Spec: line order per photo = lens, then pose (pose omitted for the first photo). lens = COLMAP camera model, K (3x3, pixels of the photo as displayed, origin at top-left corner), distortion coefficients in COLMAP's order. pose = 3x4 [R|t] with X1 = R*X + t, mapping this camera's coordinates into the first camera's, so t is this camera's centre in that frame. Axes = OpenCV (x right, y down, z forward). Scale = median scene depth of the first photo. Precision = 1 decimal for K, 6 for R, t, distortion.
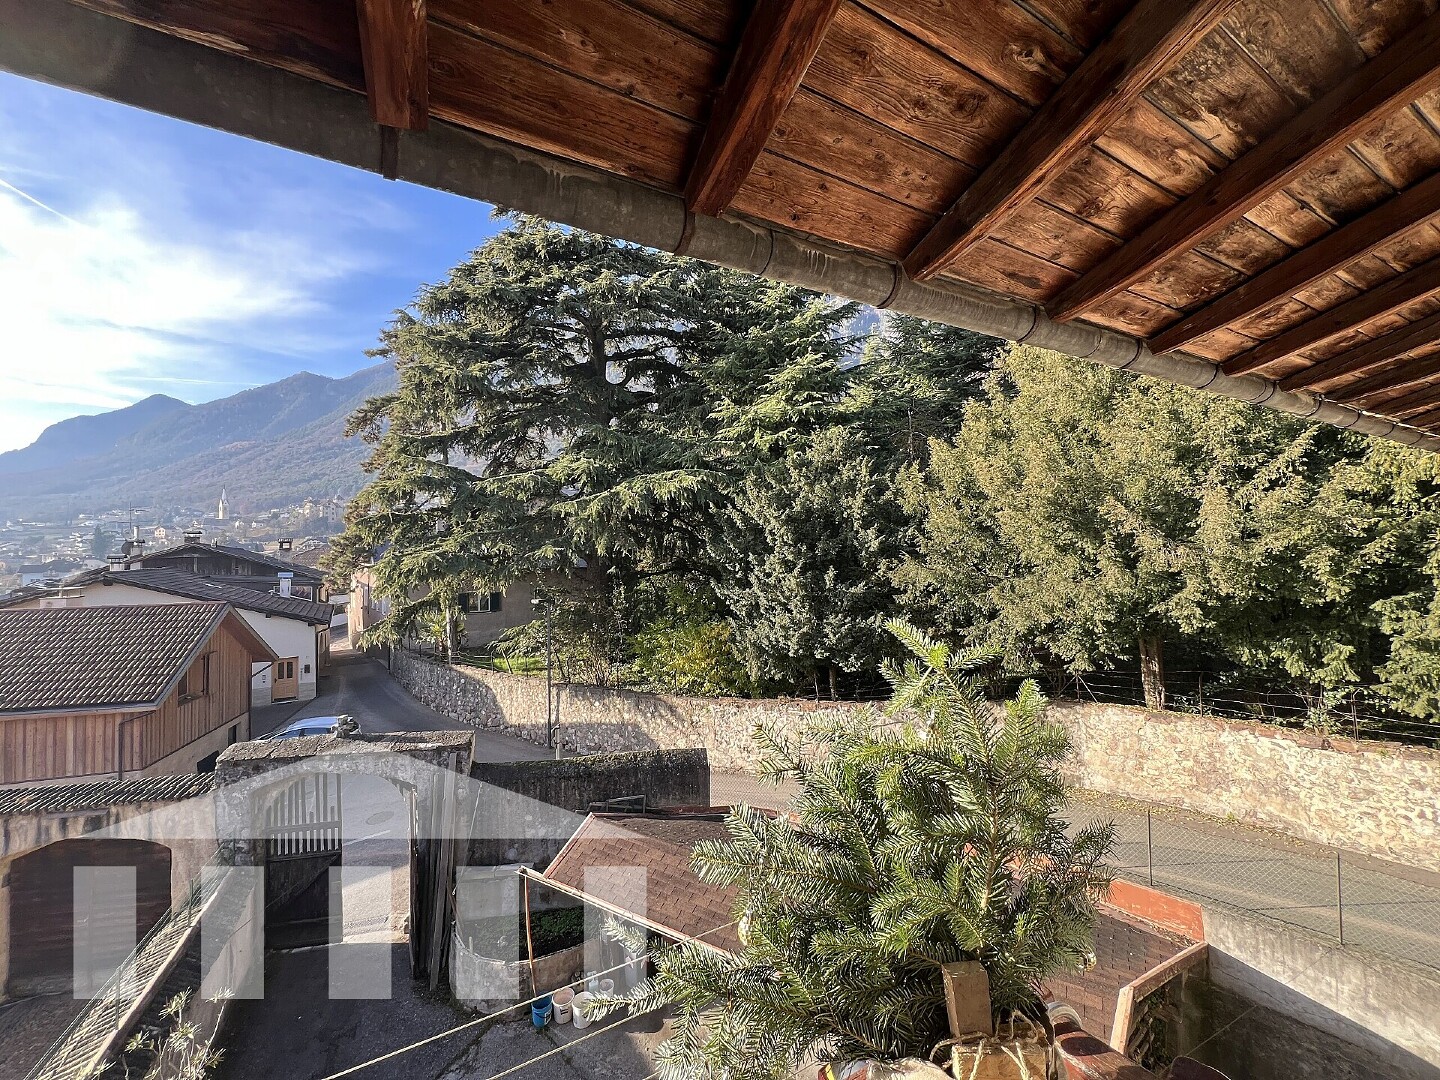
lens RADIAL K [[577.0, 0, 715.0], [0, 577.0, 541.0], [0, 0, 1]] dist [-0.004244, 0.000100]
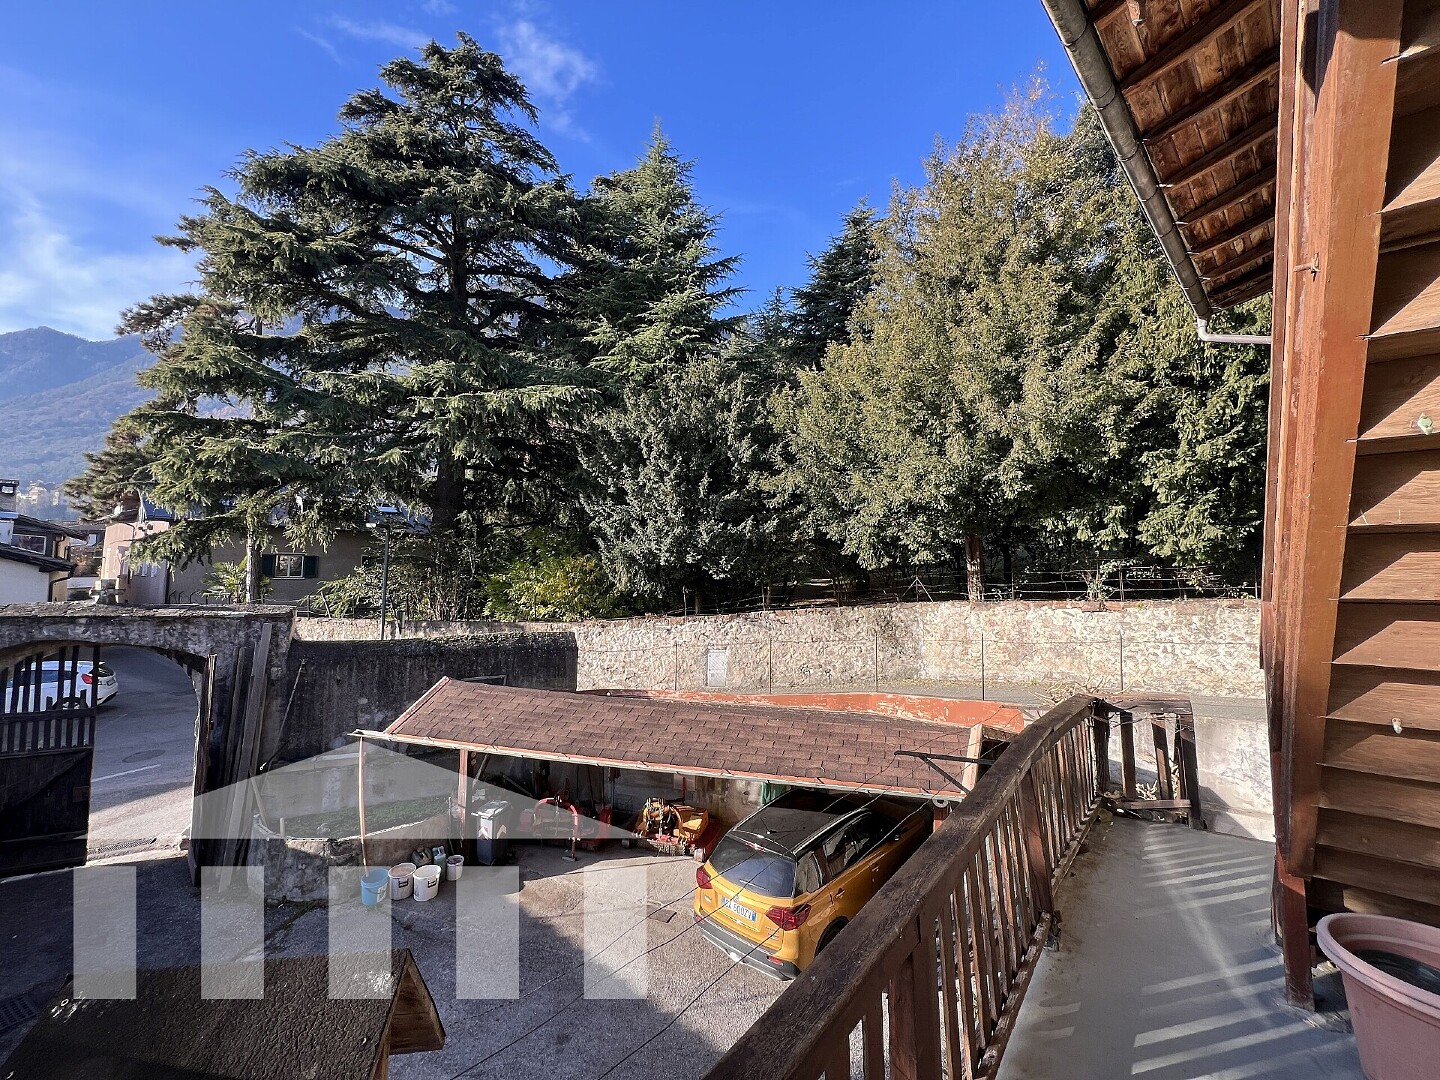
lens RADIAL K [[577.0, 0, 718.4], [0, 577.0, 540.9], [0, 0, 1]] dist [-0.004244, 0.000100]
pose [[0.965538, 0.048347, 0.255731, -0.032091], [-0.039194, 0.998400, -0.040771, 0.204607], [-0.257292, 0.029343, 0.965888, 0.013553]]
